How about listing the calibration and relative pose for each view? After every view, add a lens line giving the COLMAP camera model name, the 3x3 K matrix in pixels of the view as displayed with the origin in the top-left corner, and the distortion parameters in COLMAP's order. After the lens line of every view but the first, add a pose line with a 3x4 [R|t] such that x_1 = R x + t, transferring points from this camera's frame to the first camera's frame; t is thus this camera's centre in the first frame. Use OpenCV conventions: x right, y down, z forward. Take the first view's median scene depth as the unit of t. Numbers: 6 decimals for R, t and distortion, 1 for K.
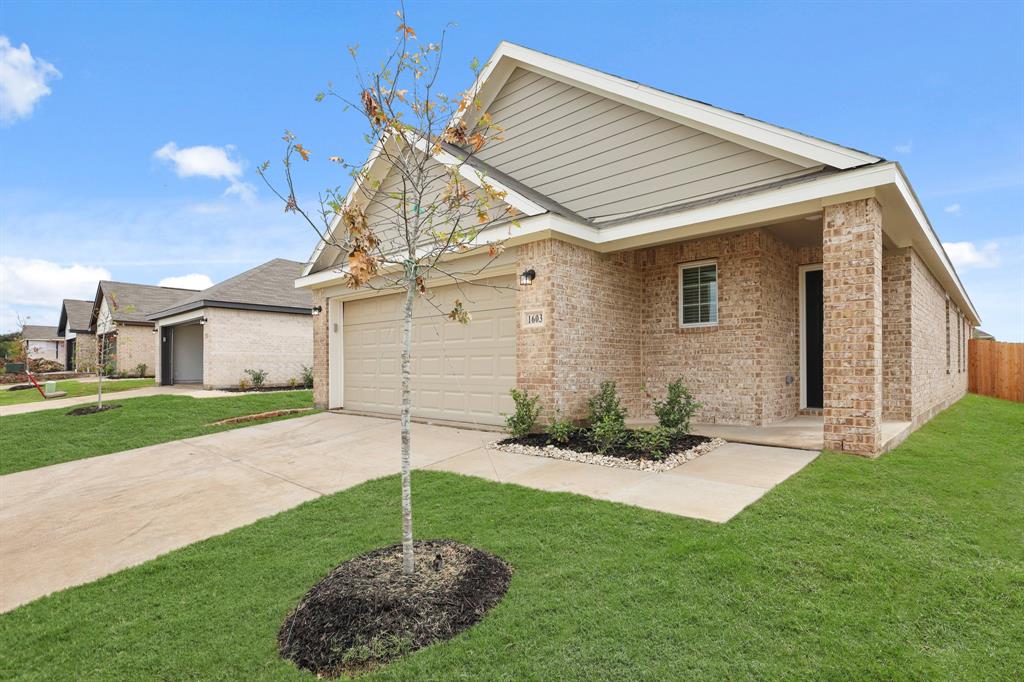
lens RADIAL K [[485.0, 0, 512.6], [0, 485.0, 368.9], [0, 0, 1]] dist [0.000509, 0.000128]
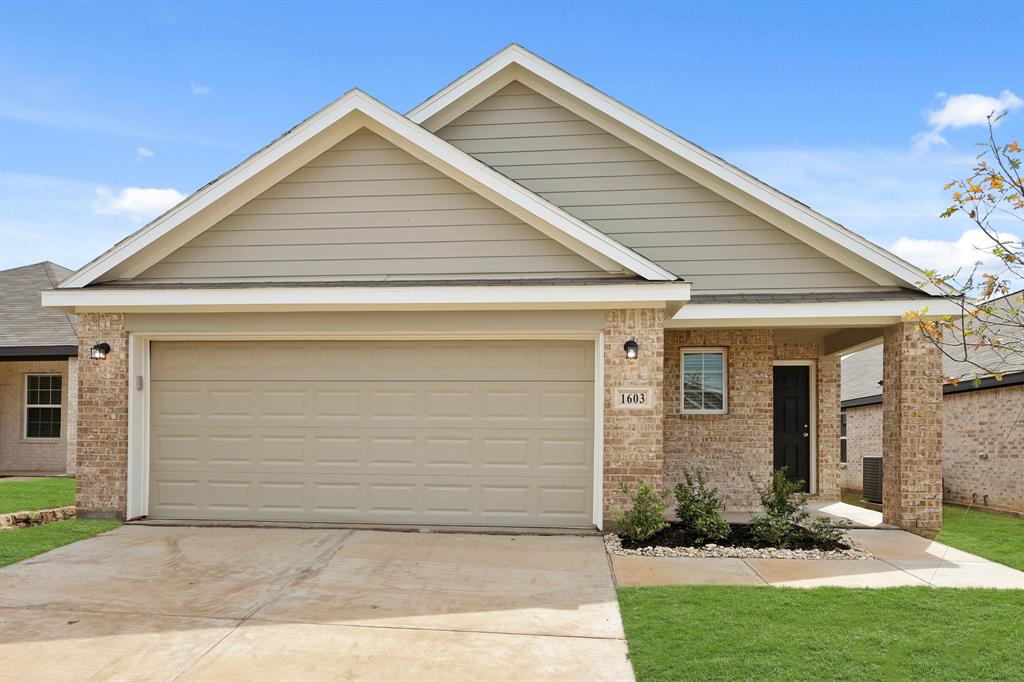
lens RADIAL K [[593.8, 0, 511.2], [0, 593.8, 443.3], [0, 0, 1]] dist [-0.002854, -0.000306]
pose [[0.829924, 0.014086, 0.557698, -0.671475], [-0.008498, 0.999884, -0.012608, -0.009084], [-0.557811, 0.005725, 0.829948, 0.237050]]
